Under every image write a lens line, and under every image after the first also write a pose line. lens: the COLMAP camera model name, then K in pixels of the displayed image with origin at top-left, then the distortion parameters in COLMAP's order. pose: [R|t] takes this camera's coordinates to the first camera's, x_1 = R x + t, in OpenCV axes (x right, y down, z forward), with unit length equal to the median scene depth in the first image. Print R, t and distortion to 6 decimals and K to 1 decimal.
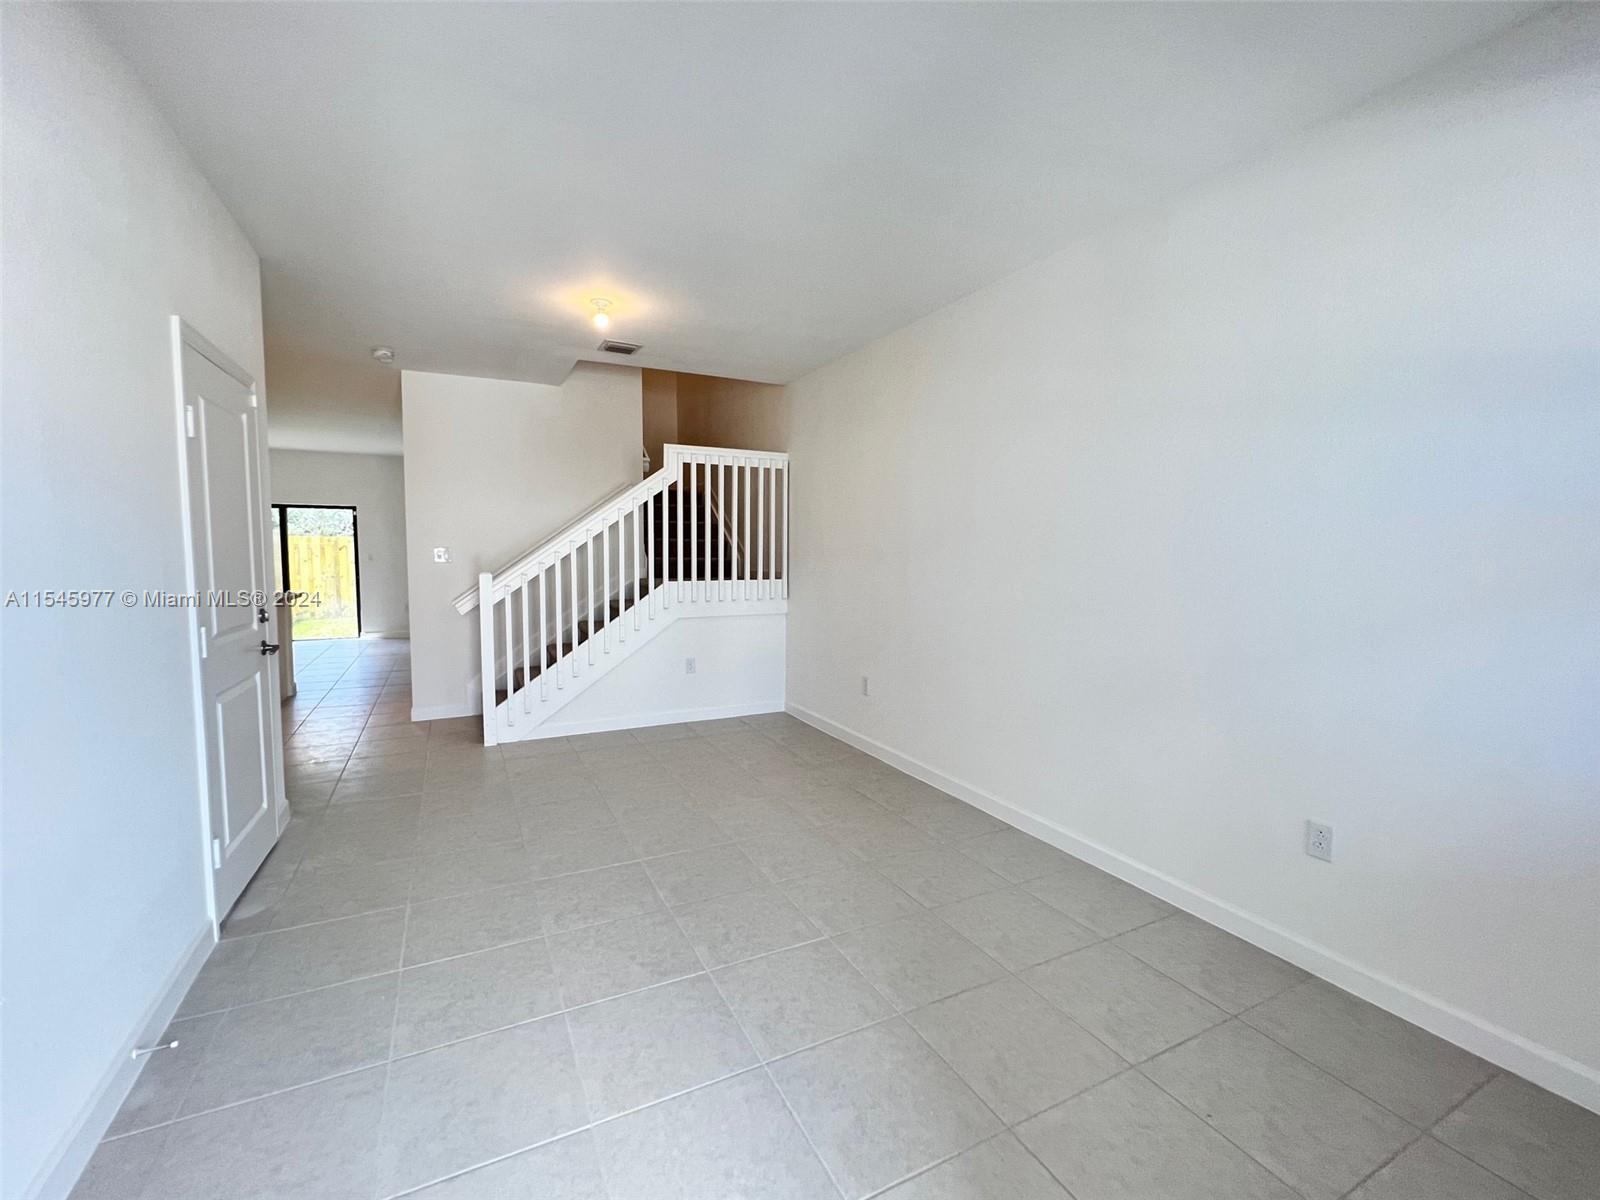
lens RADIAL K [[685.0, 0, 796.6], [0, 685.0, 604.3], [0, 0, 1]] dist [-0.001351, 0.000530]
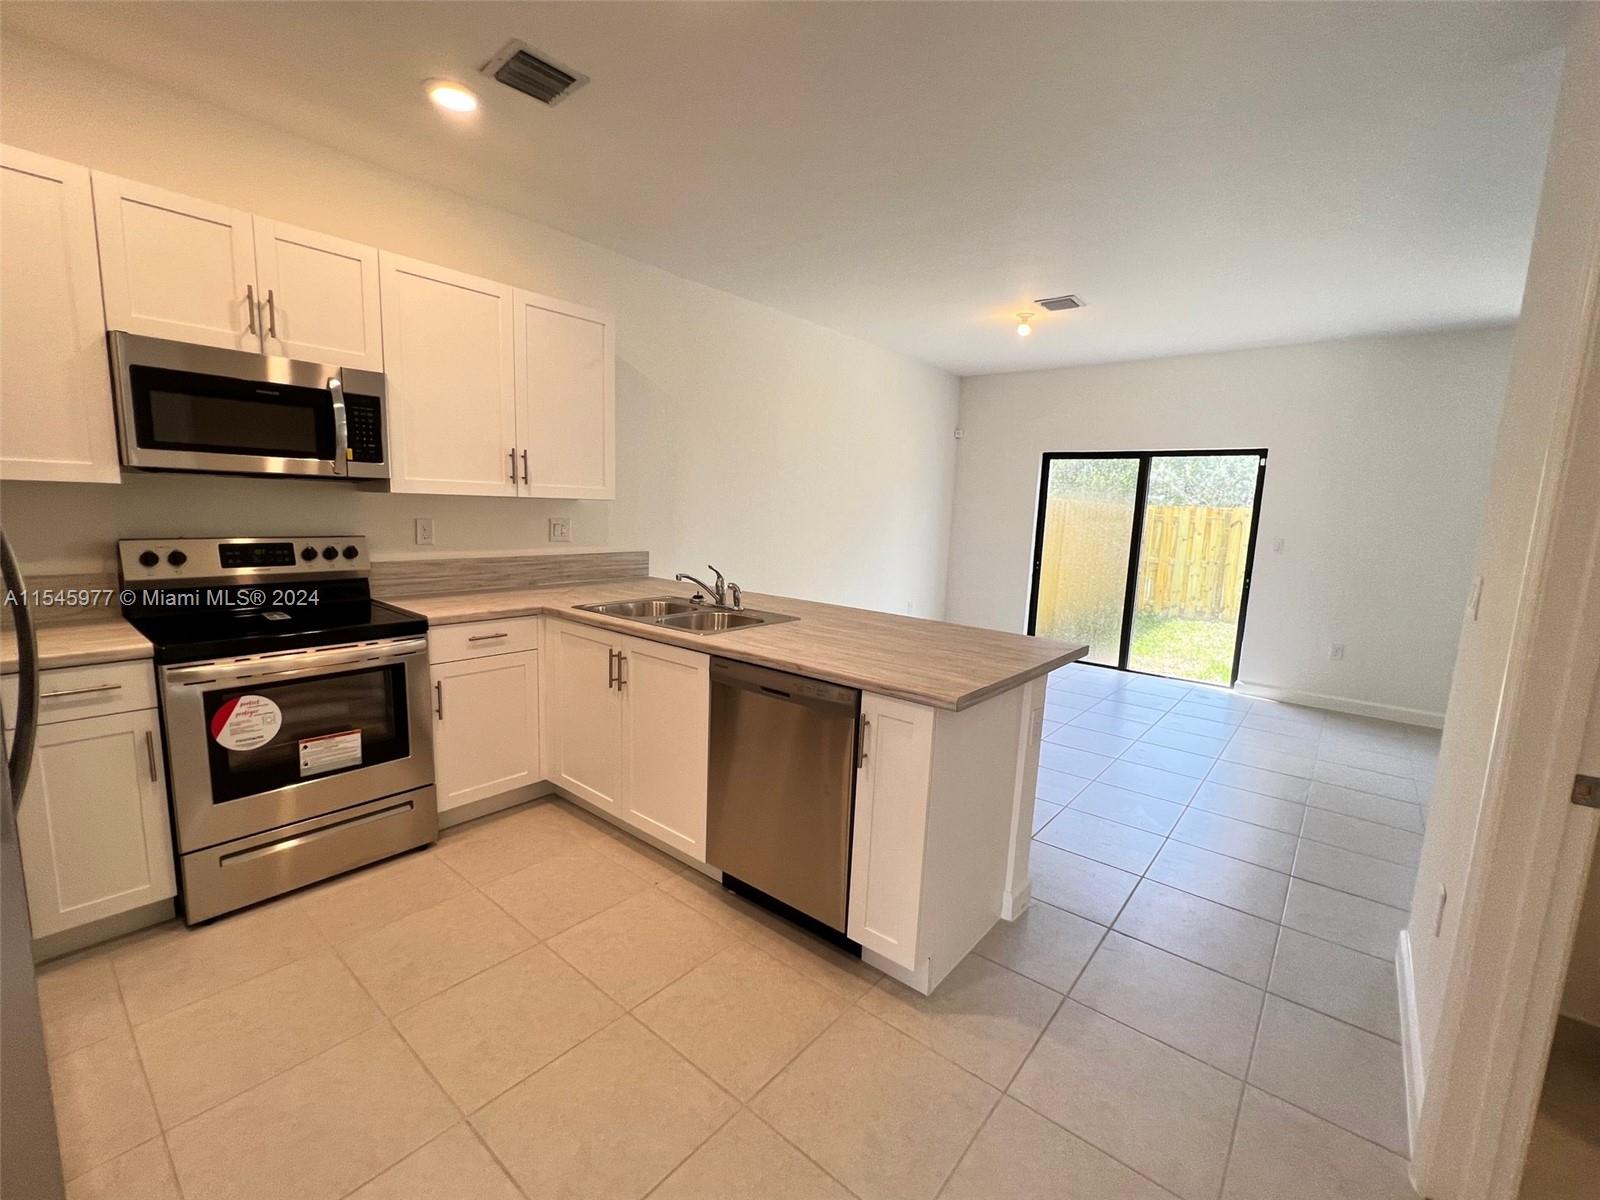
lens RADIAL K [[685.0, 0, 796.6], [0, 685.0, 604.3], [0, 0, 1]] dist [-0.001351, 0.000530]
pose [[0.401012, 0.140043, -0.905305, -0.287407], [-0.105604, 0.988724, 0.106170, -0.040980], [0.909965, 0.053028, 0.411280, 0.447840]]
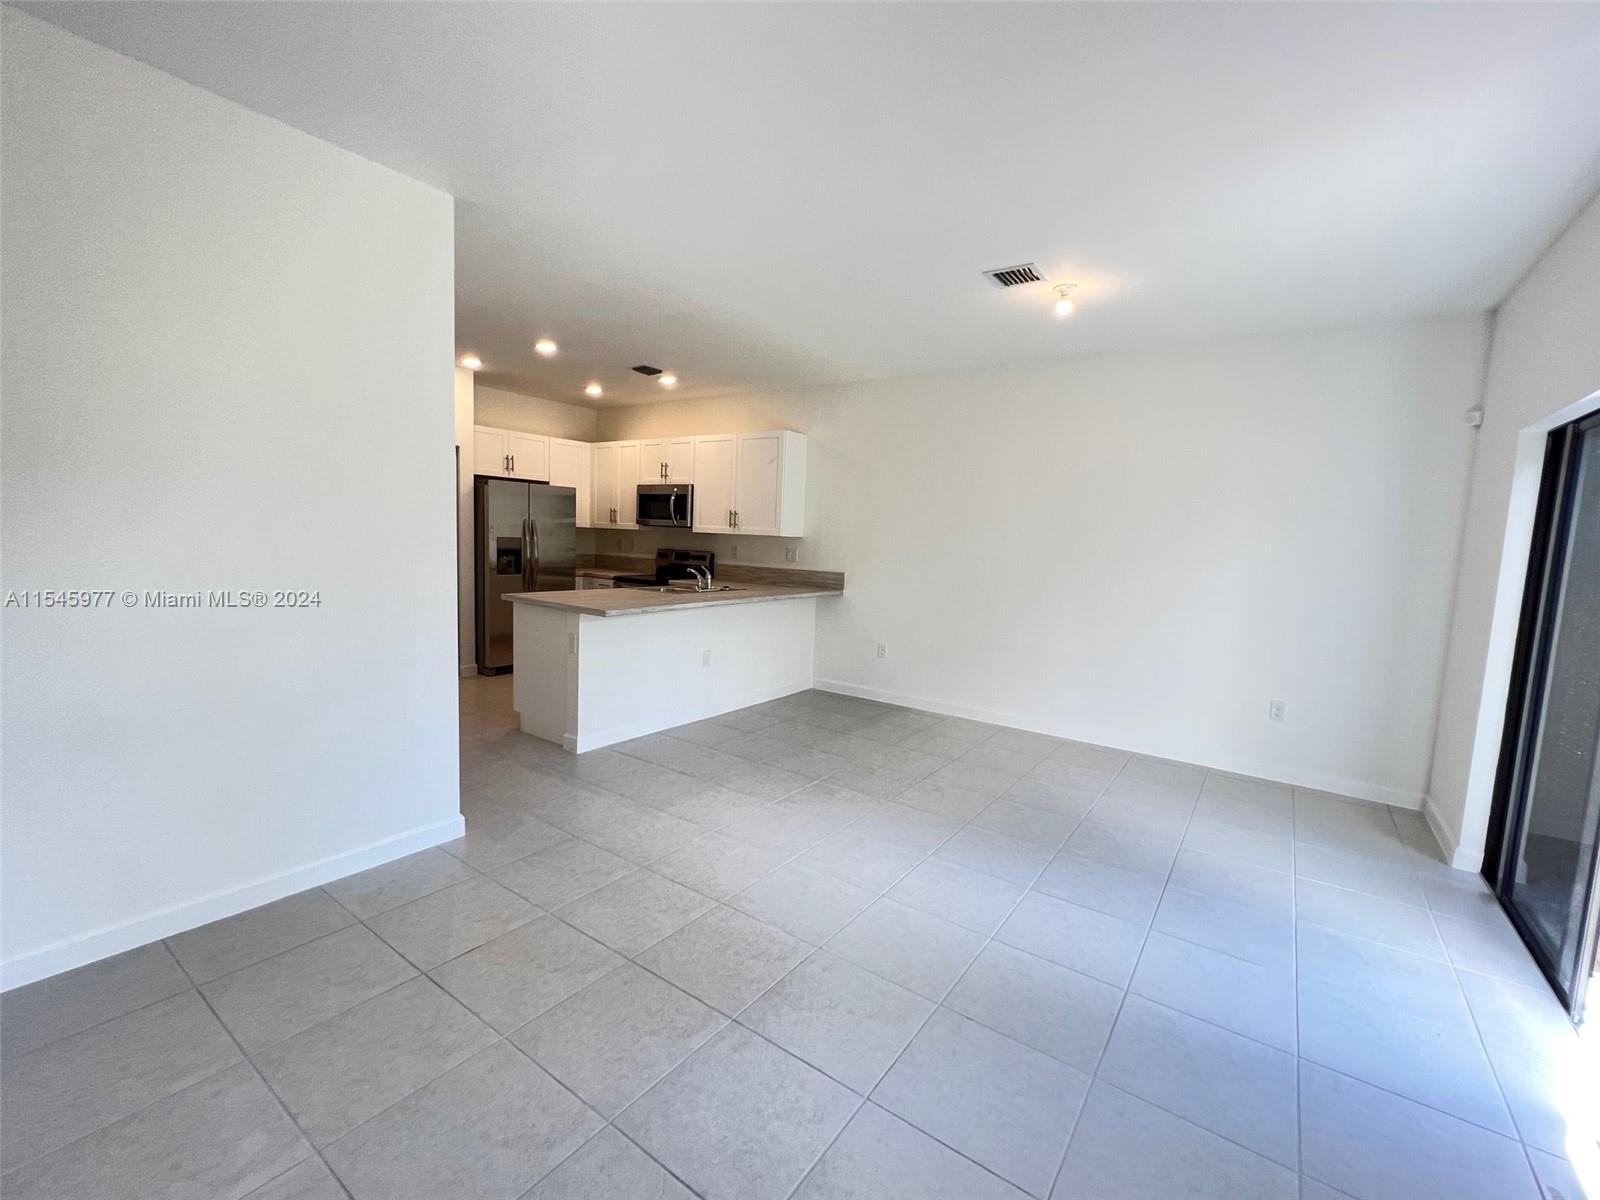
lens RADIAL K [[685.0, 0, 796.6], [0, 685.0, 604.3], [0, 0, 1]] dist [-0.001351, 0.000530]
pose [[-0.887595, 0.003198, -0.460613, -0.392667], [-0.082645, 0.982643, 0.166079, -0.090210], [0.453150, 0.185479, -0.871925, 1.066942]]
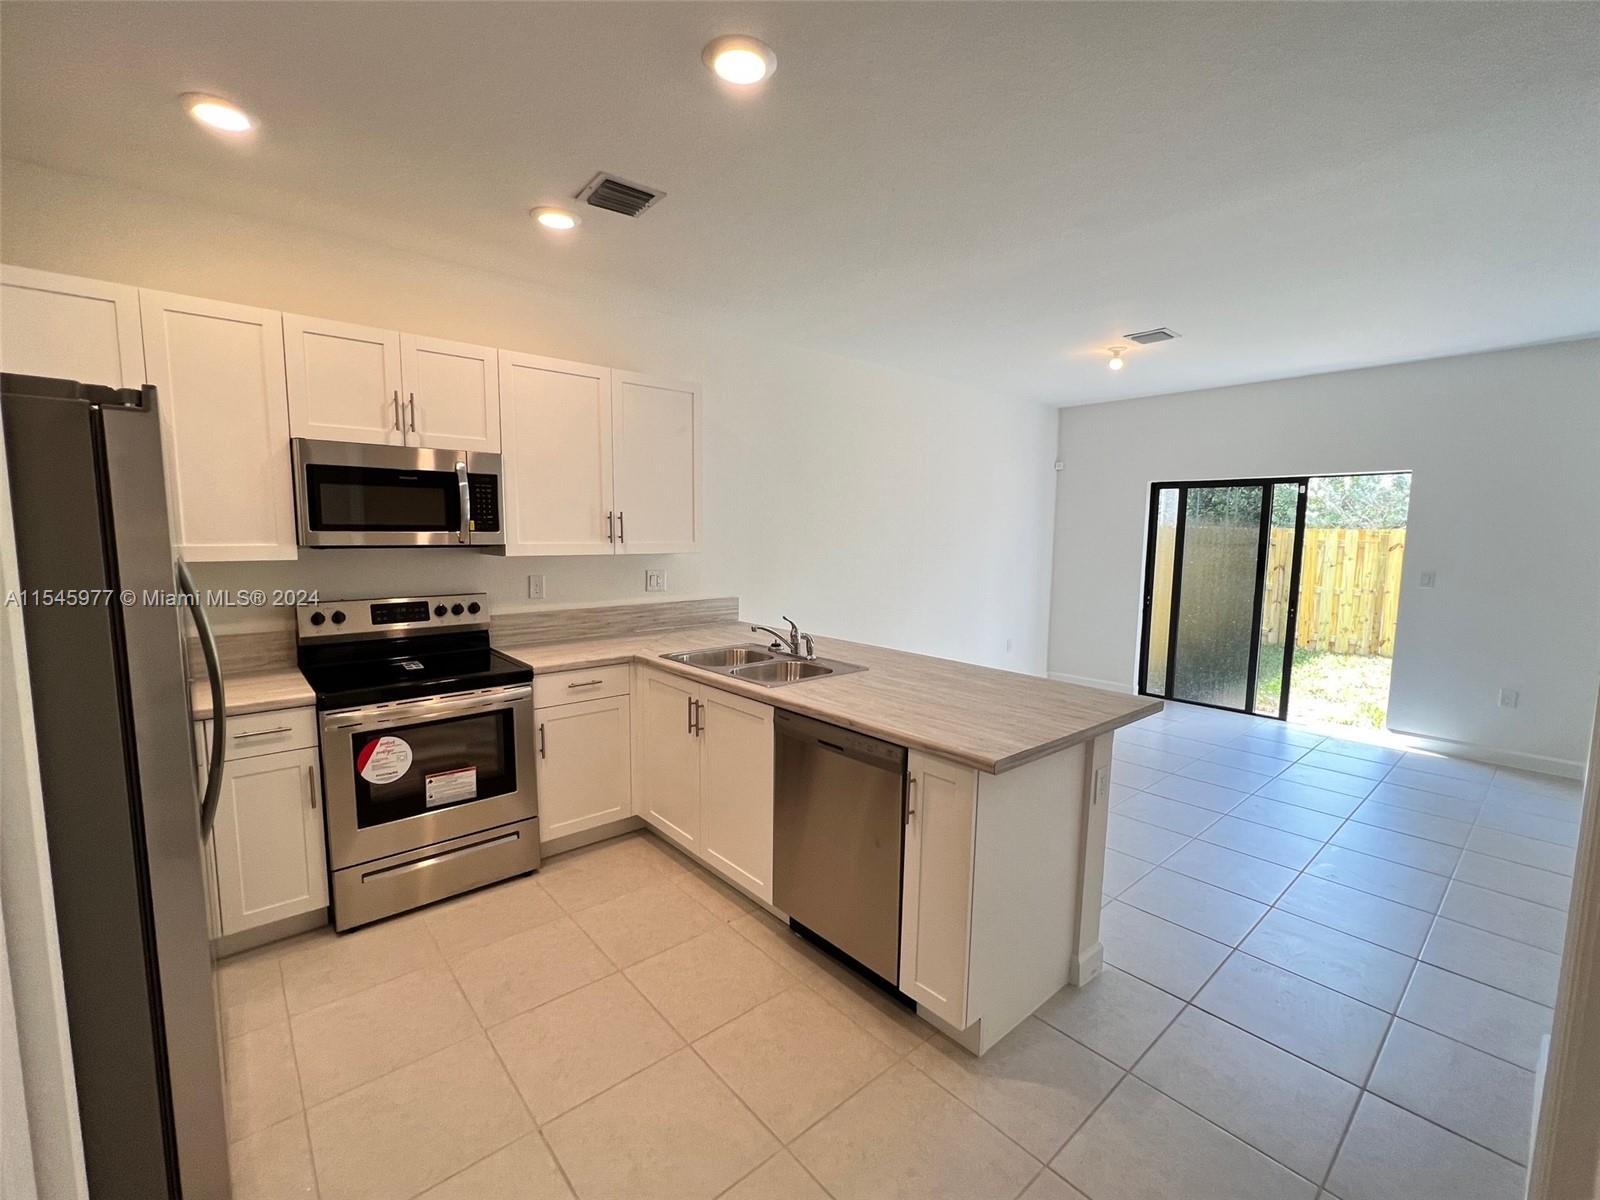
lens RADIAL K [[687.2, 0, 796.7], [0, 687.2, 603.9], [0, 0, 1]] dist [-0.003208, -0.000014]
pose [[0.244073, 0.100296, -0.964556, -0.269611], [-0.083382, 0.993124, 0.082168, -0.054493], [0.966165, 0.060371, 0.250758, 0.461663]]
